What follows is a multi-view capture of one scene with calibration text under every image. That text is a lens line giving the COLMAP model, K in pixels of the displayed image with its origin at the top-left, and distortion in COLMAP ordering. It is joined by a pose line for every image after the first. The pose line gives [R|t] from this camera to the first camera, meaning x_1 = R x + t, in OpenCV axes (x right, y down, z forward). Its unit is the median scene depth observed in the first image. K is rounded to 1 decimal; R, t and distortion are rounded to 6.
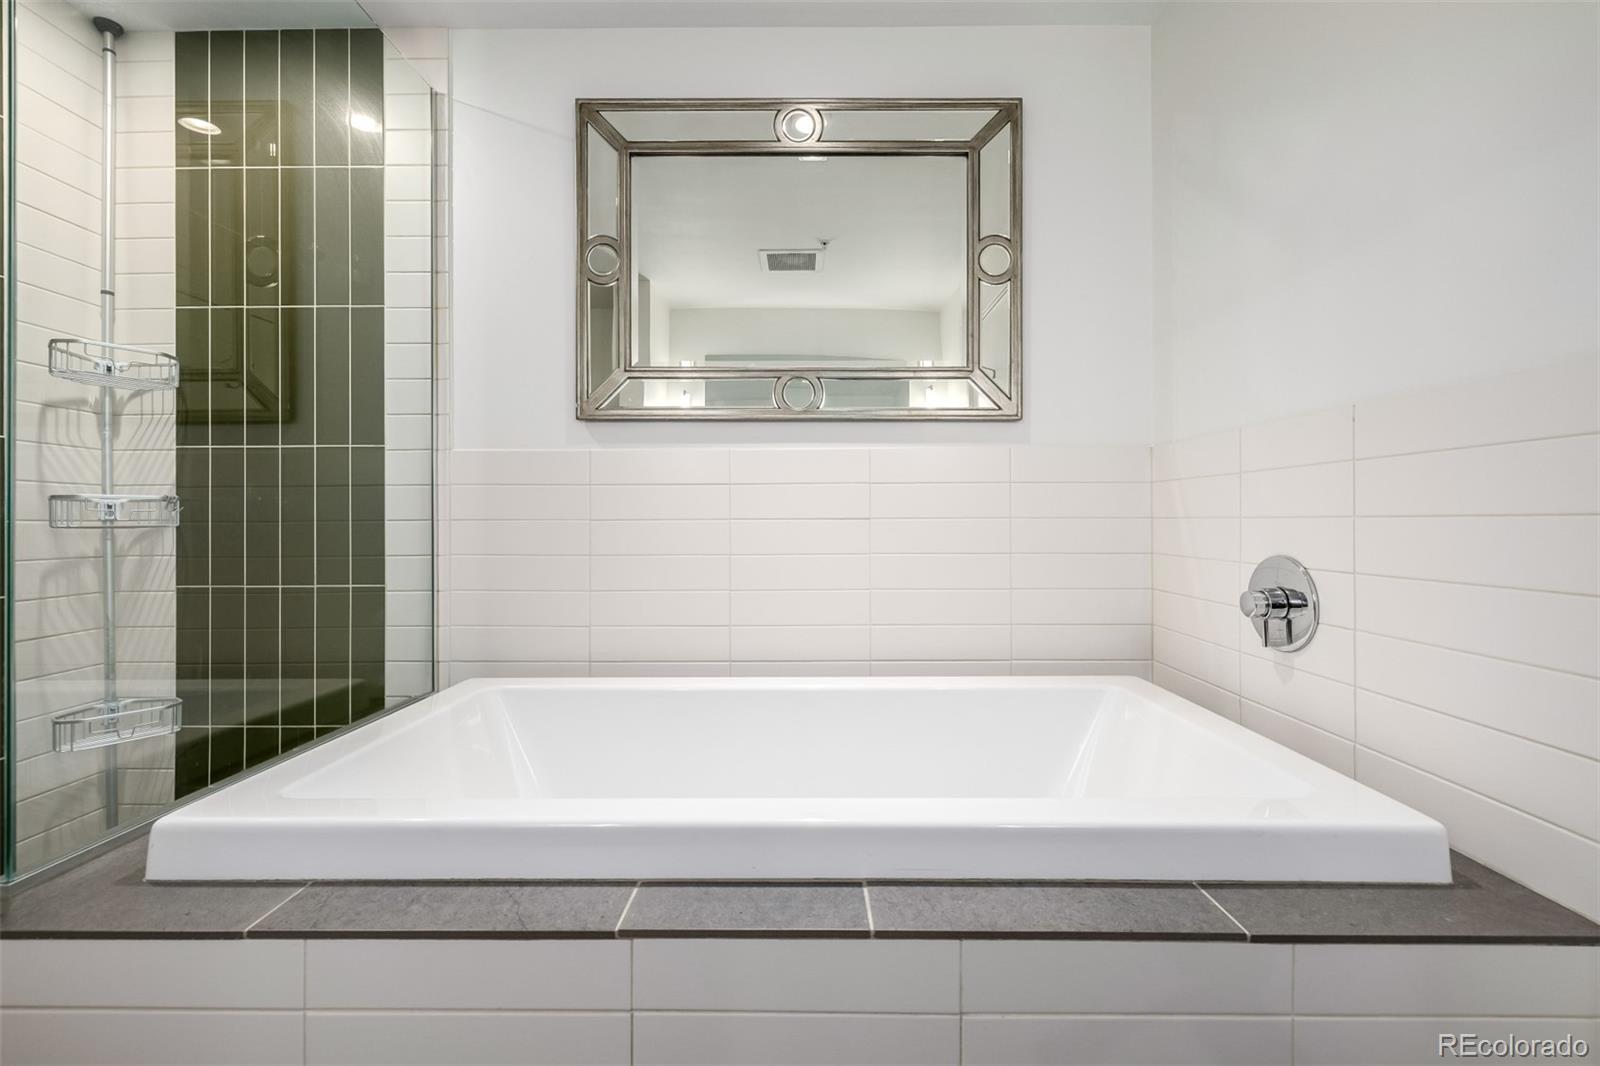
lens RADIAL K [[672.1, 0, 809.1], [0, 672.1, 520.7], [0, 0, 1]] dist [-0.000252, -0.000174]
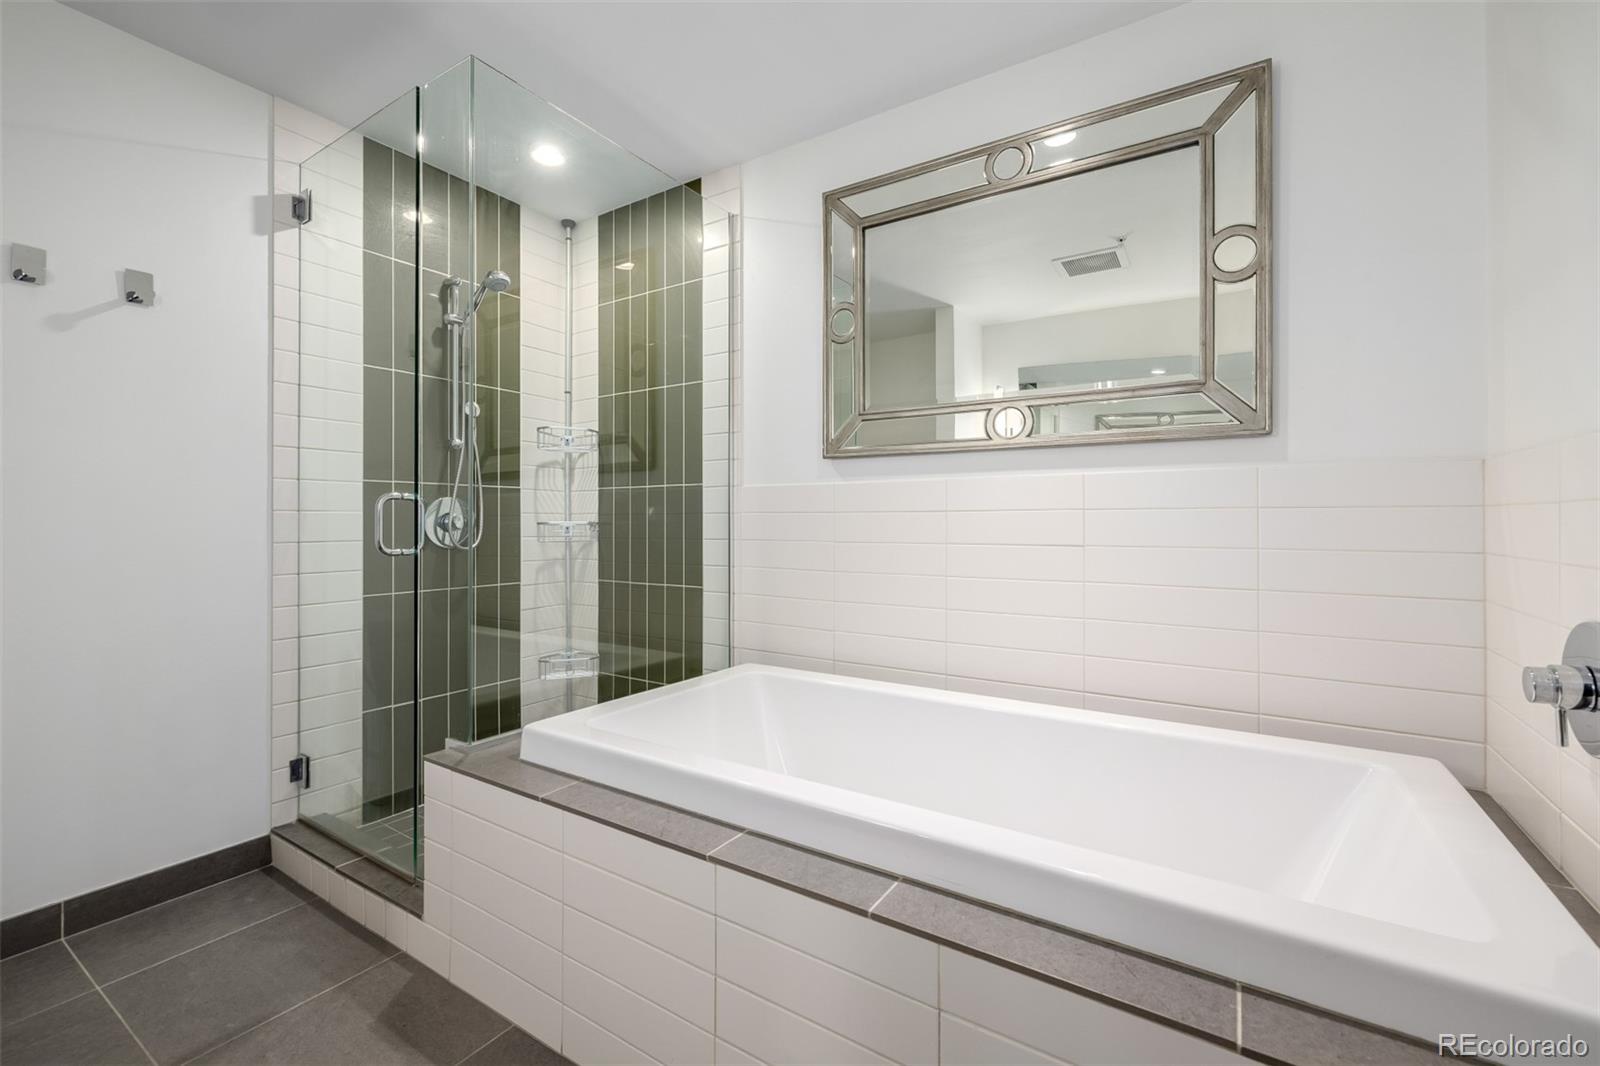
lens RADIAL K [[672.1, 0, 809.1], [0, 672.1, 520.7], [0, 0, 1]] dist [-0.000252, -0.000174]
pose [[0.846586, 0.002872, -0.532245, 0.273912], [-0.003535, 0.999994, -0.000228, -0.038538], [0.532241, 0.002075, 0.846591, -0.033725]]
